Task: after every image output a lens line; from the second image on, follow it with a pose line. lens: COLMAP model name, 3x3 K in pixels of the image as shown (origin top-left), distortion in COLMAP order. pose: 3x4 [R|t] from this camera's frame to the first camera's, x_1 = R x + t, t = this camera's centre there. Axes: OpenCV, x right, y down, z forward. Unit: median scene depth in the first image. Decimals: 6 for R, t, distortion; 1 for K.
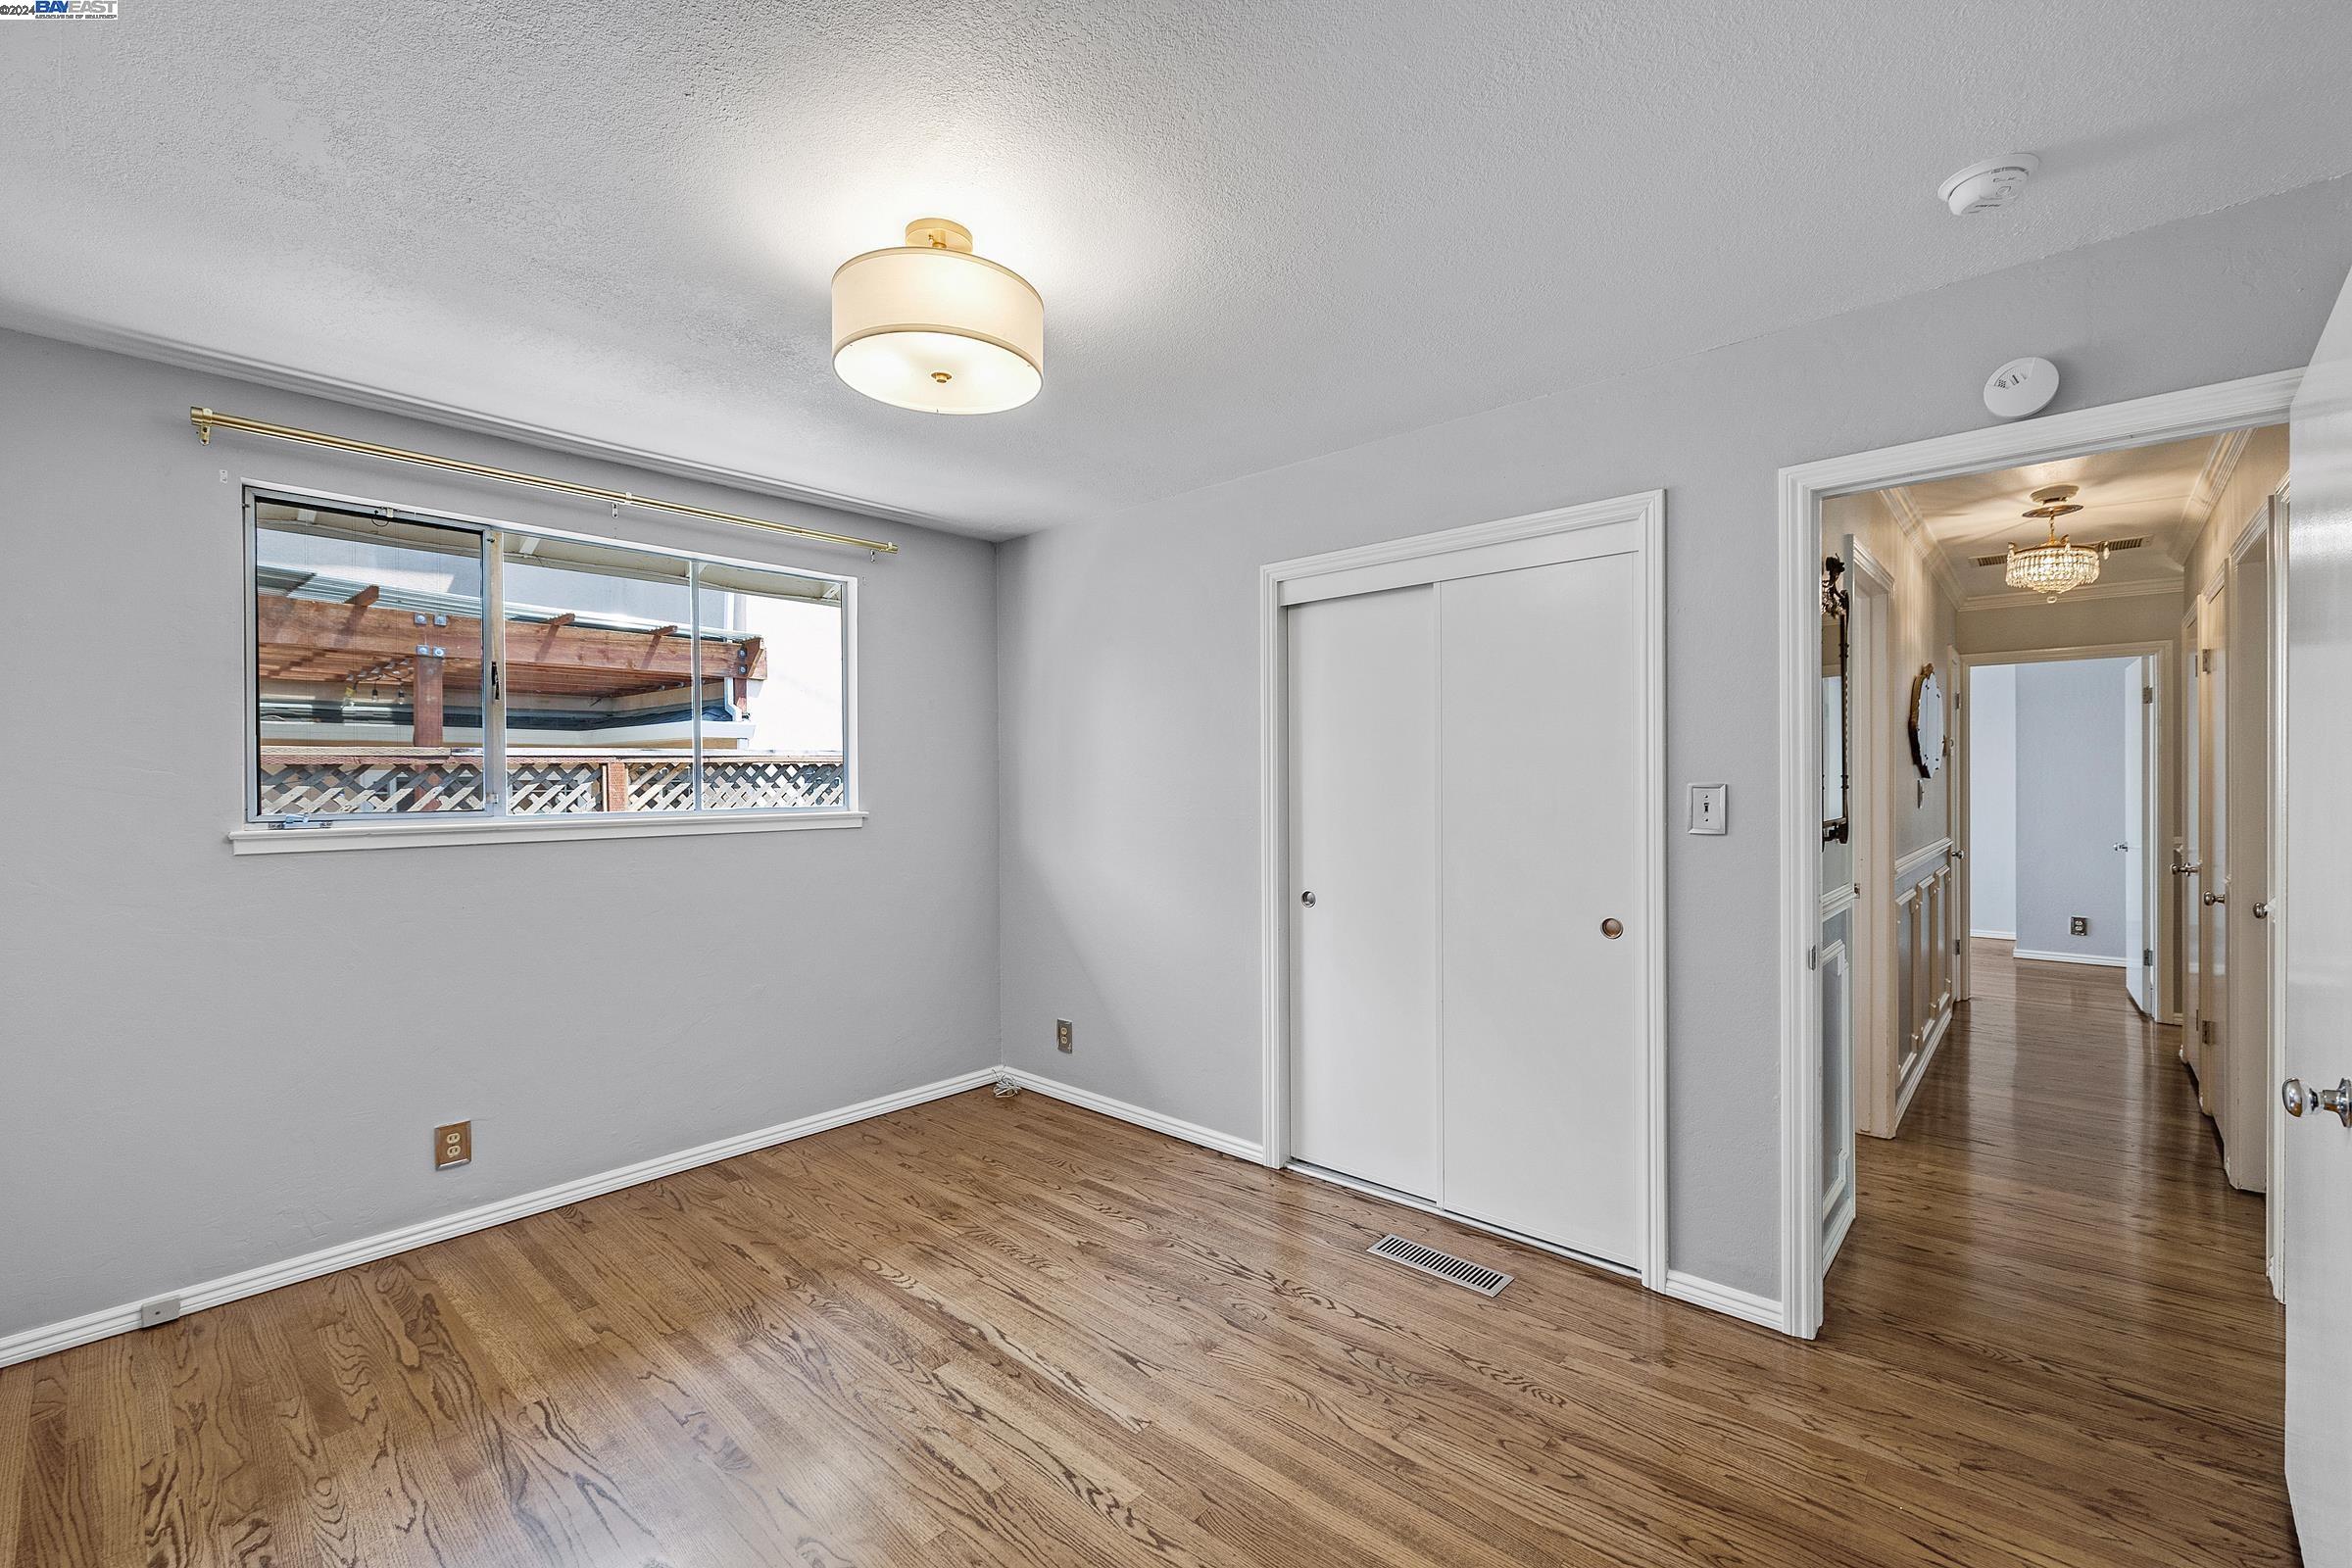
lens RADIAL K [[985.7, 0, 1180.6], [0, 985.7, 787.8], [0, 0, 1]] dist [0.001086, -0.000459]
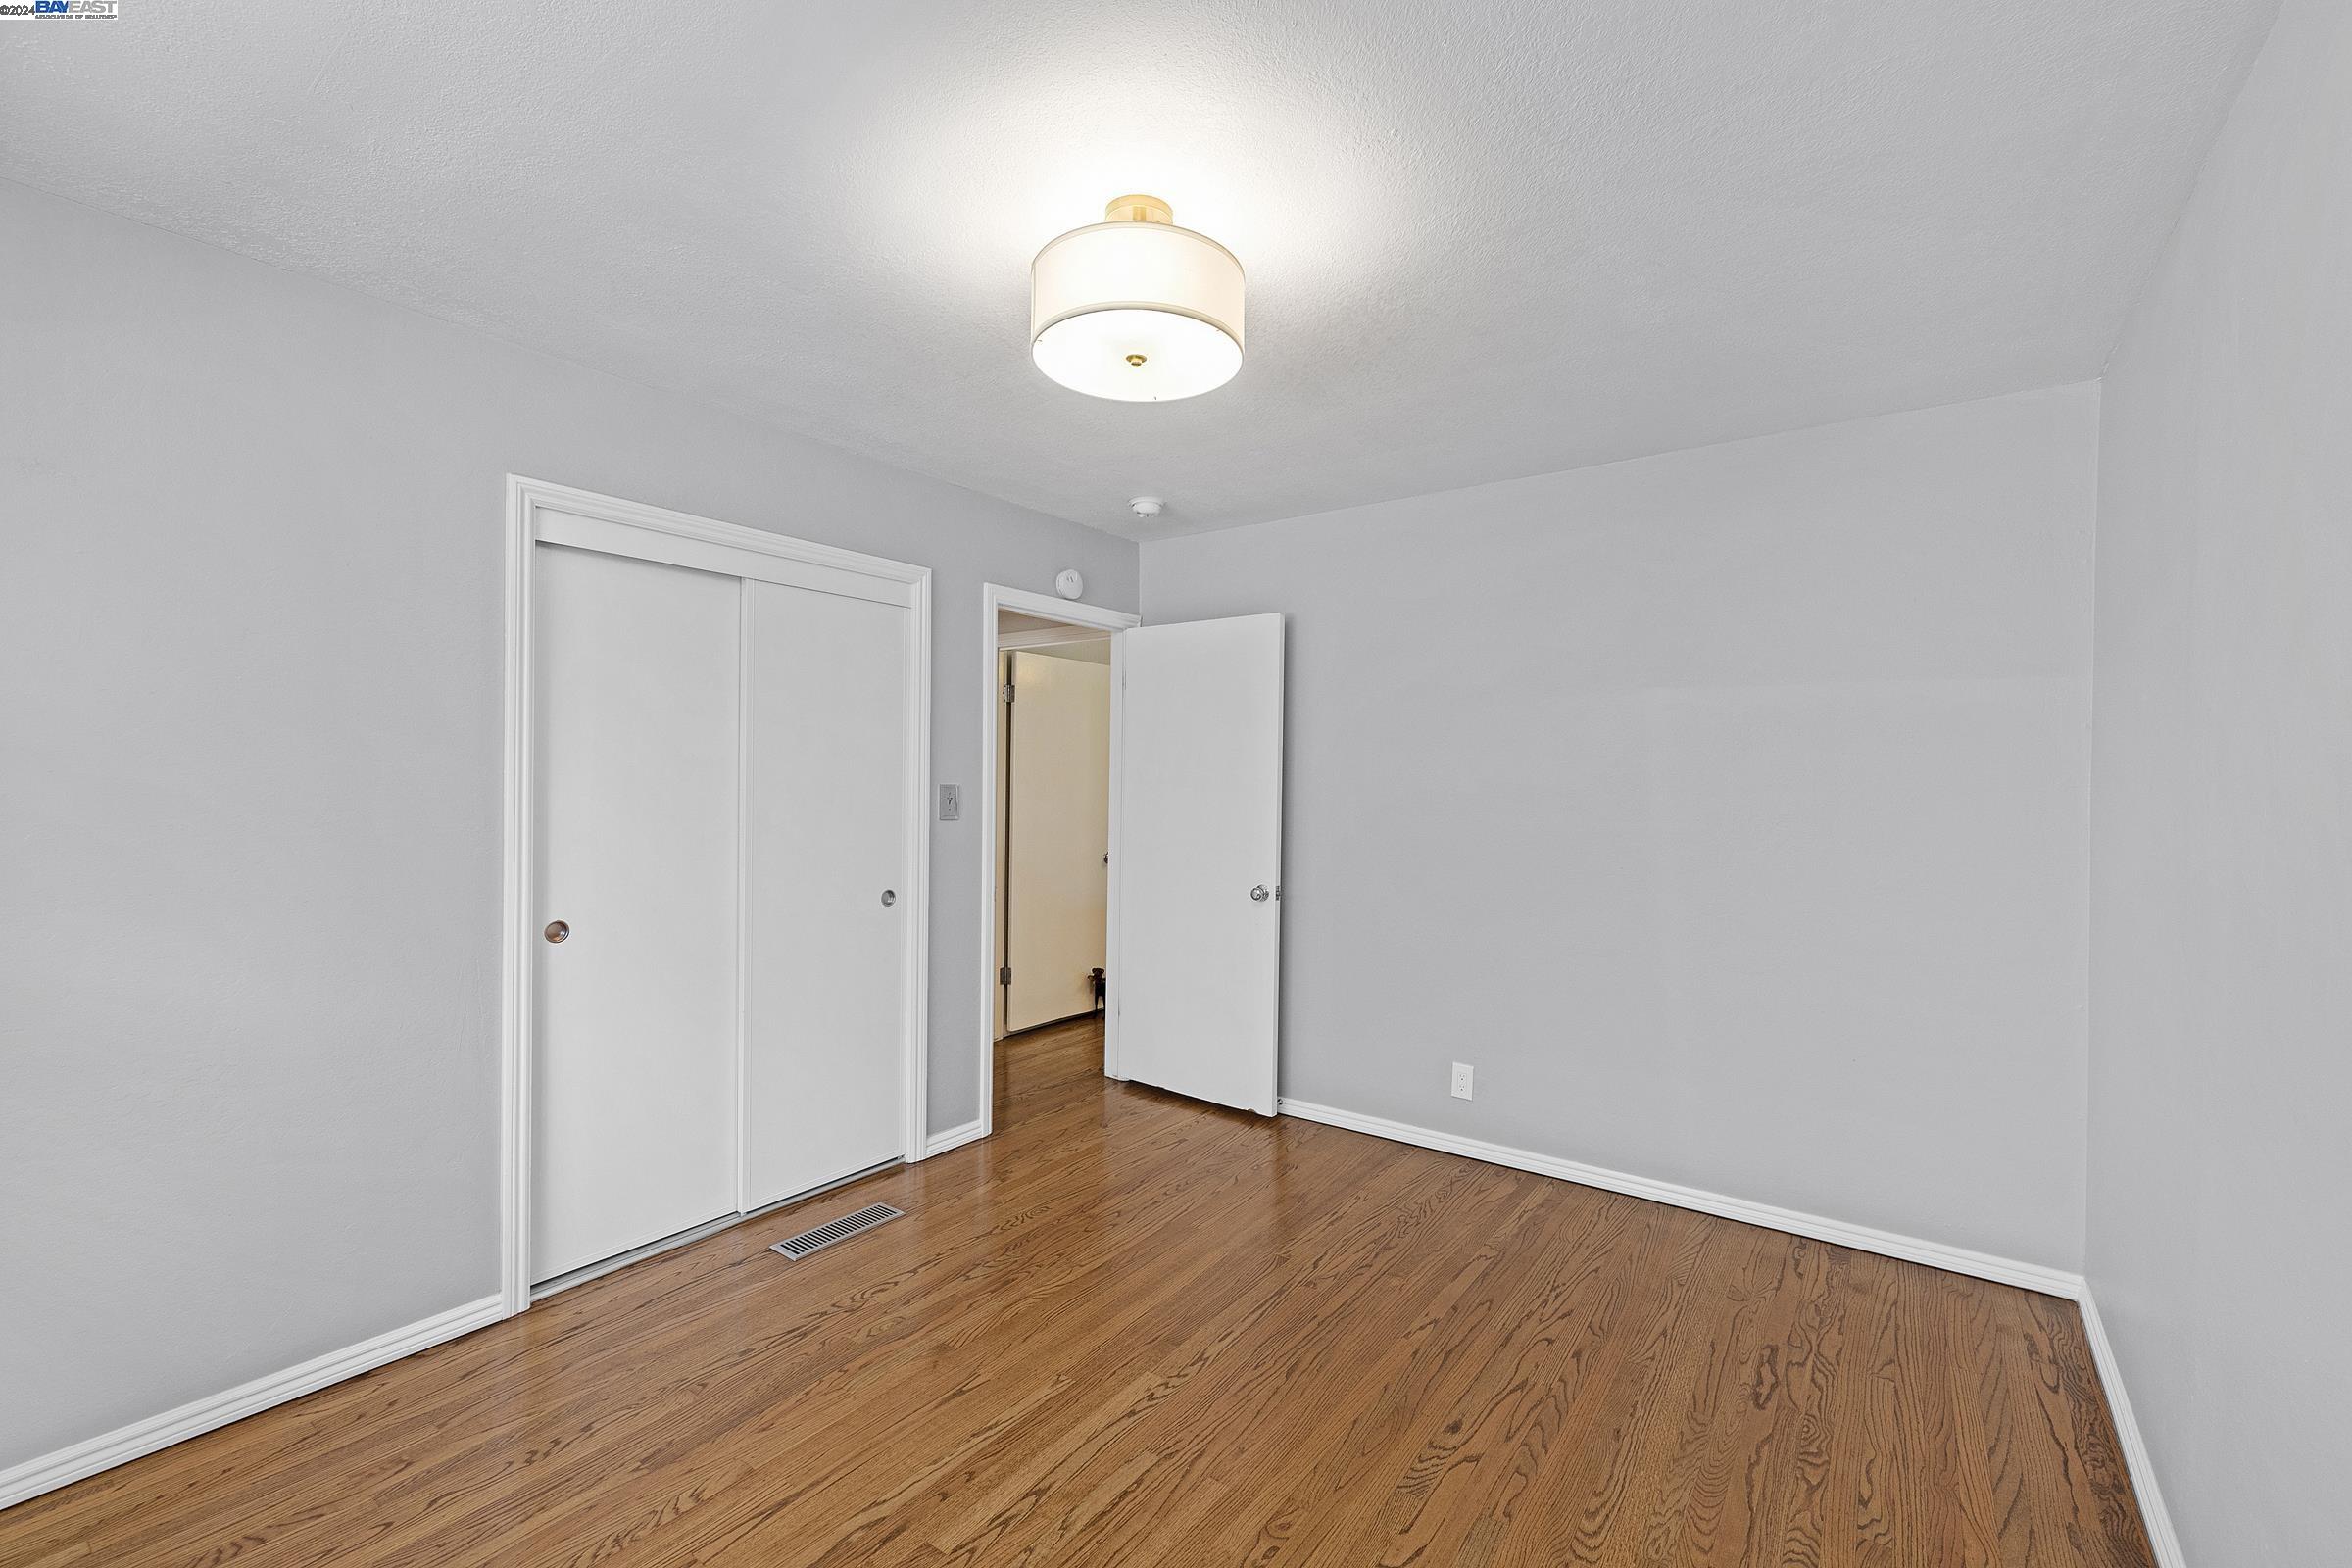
lens RADIAL K [[985.7, 0, 1180.6], [0, 985.7, 787.8], [0, 0, 1]] dist [0.001086, -0.000459]
pose [[-0.106111, 0.001951, 0.994352, -0.962548], [0.000045, 0.999998, -0.001957, 0.003098], [-0.994354, -0.000163, -0.106111, 0.845542]]
